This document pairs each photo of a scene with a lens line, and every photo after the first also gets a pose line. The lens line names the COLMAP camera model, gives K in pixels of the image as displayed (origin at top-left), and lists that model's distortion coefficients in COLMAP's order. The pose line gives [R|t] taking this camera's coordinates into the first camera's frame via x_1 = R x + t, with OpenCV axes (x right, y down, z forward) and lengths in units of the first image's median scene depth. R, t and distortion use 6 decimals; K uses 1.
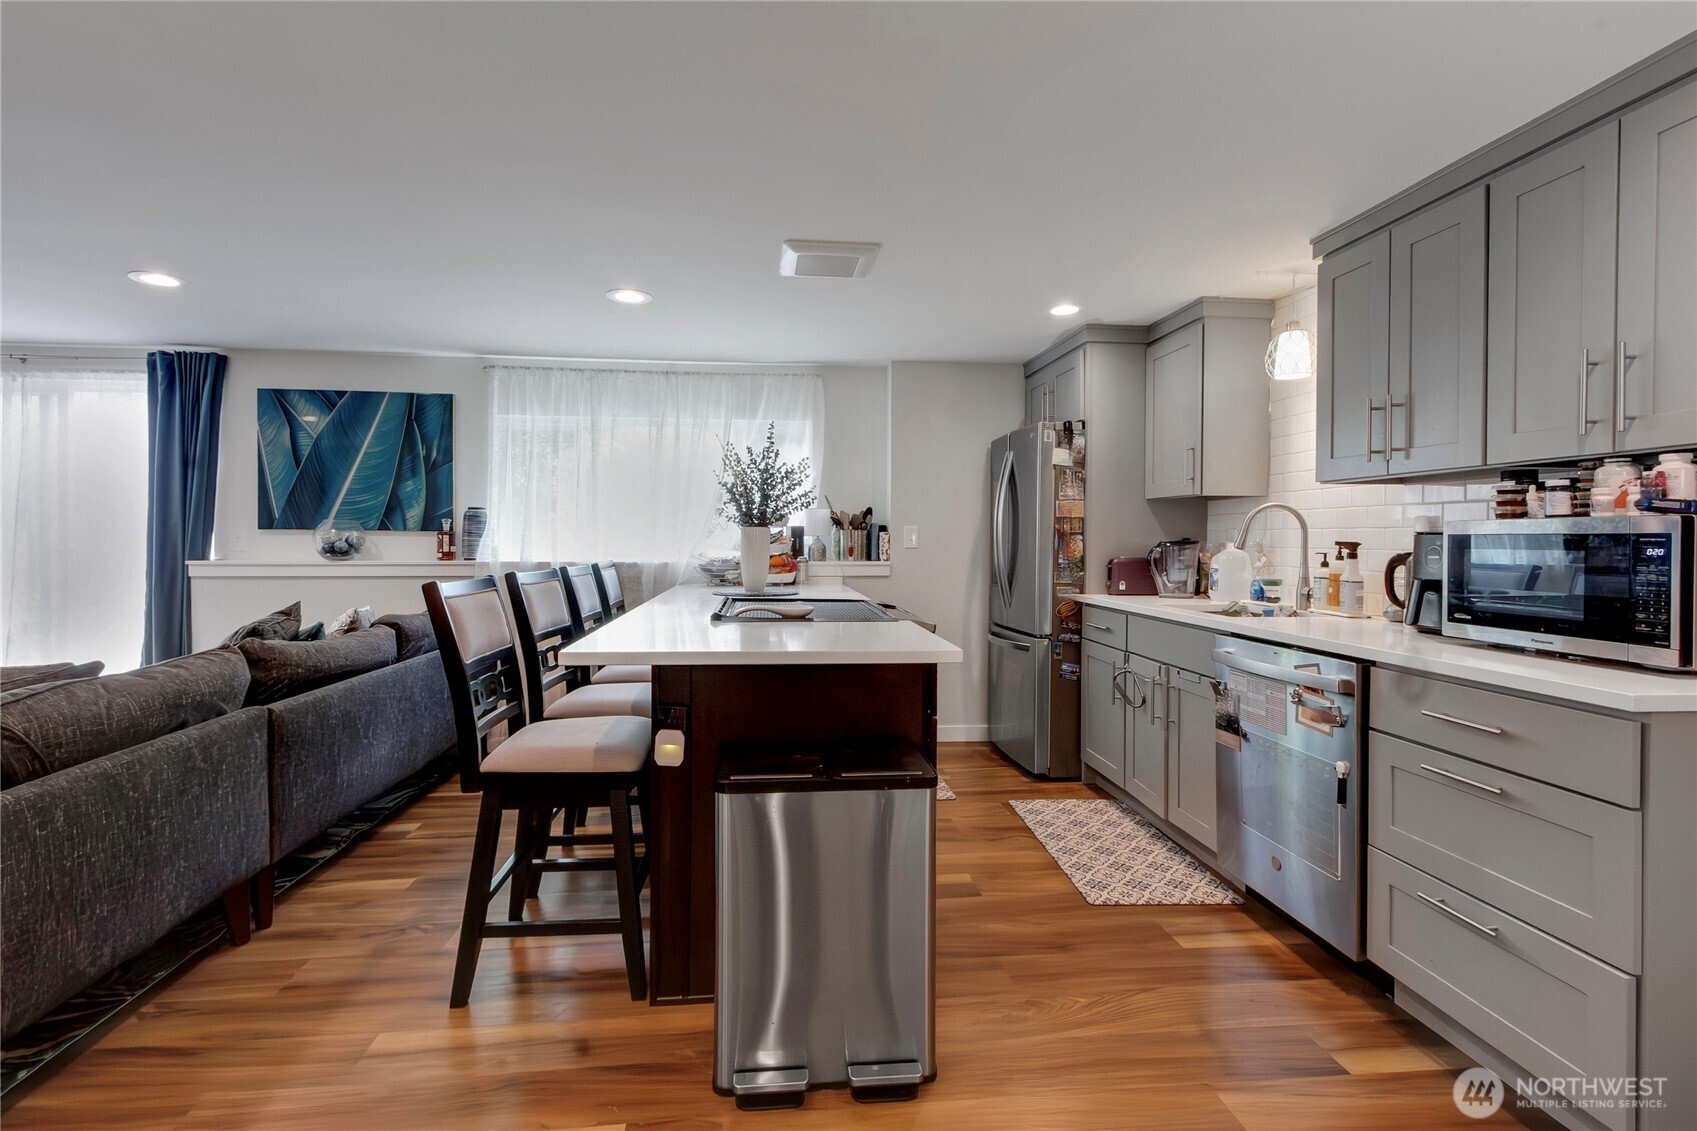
lens RADIAL K [[756.0, 0, 818.4], [0, 756.0, 547.9], [0, 0, 1]] dist [0.000128, -0.000225]
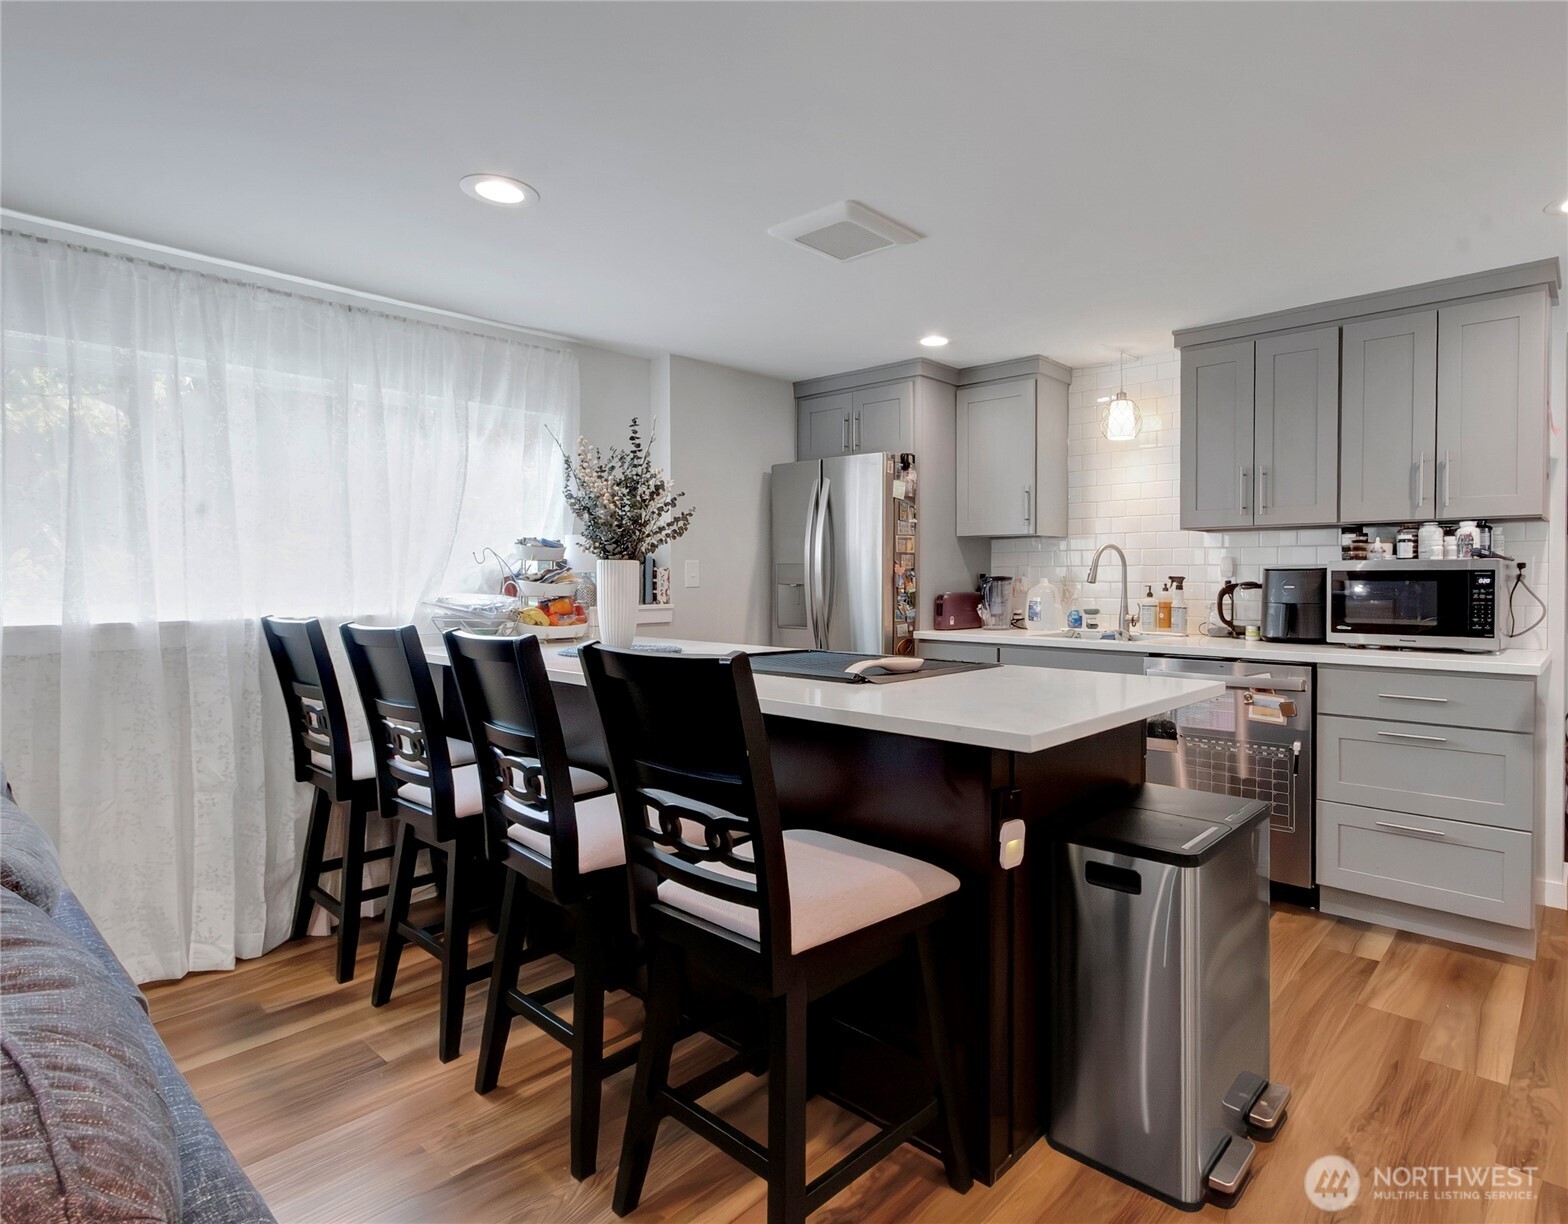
lens RADIAL K [[853.6, 0, 888.3], [0, 853.6, 590.2], [0, 0, 1]] dist [-0.006166, 0.003855]
pose [[0.709376, -0.016682, 0.704633, -0.562502], [0.012749, 0.999860, 0.010837, -0.005566], [-0.704715, 0.001296, 0.709489, 0.289643]]
